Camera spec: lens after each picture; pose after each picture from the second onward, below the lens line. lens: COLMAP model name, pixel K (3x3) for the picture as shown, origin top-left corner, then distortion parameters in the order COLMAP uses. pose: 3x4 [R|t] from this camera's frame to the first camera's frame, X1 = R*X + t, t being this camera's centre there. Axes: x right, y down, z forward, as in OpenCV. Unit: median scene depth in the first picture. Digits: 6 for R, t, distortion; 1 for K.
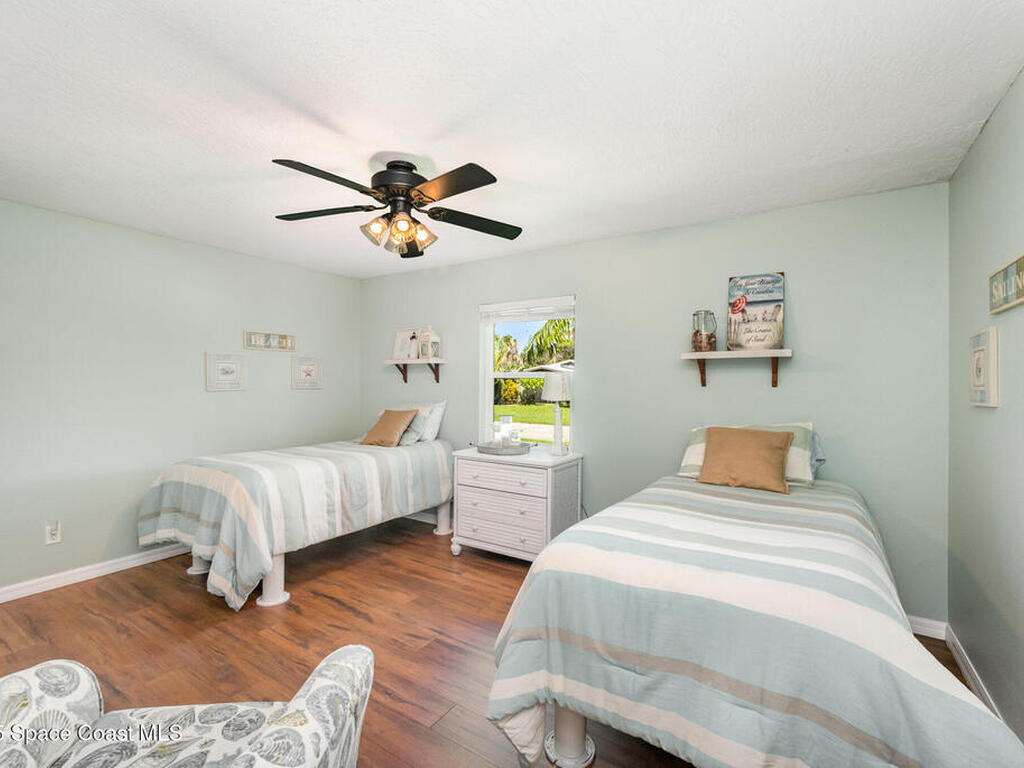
lens RADIAL K [[459.6, 0, 513.8], [0, 459.6, 382.5], [0, 0, 1]] dist [-0.002259, 0.001618]
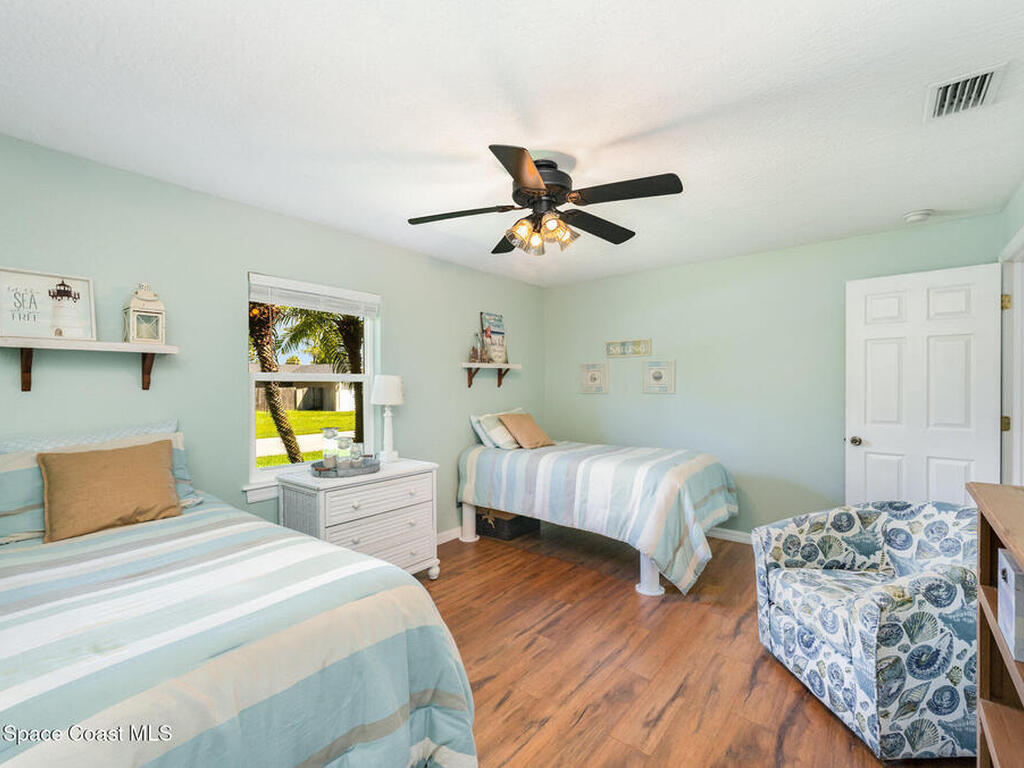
lens RADIAL K [[459.6, 0, 513.0], [0, 459.6, 387.3], [0, 0, 1]] dist [-0.002259, 0.001618]
pose [[0.108293, -0.013086, 0.994033, -0.985662], [0.003150, 0.999913, 0.012821, -0.010368], [-0.994114, 0.001743, 0.108325, 0.767833]]
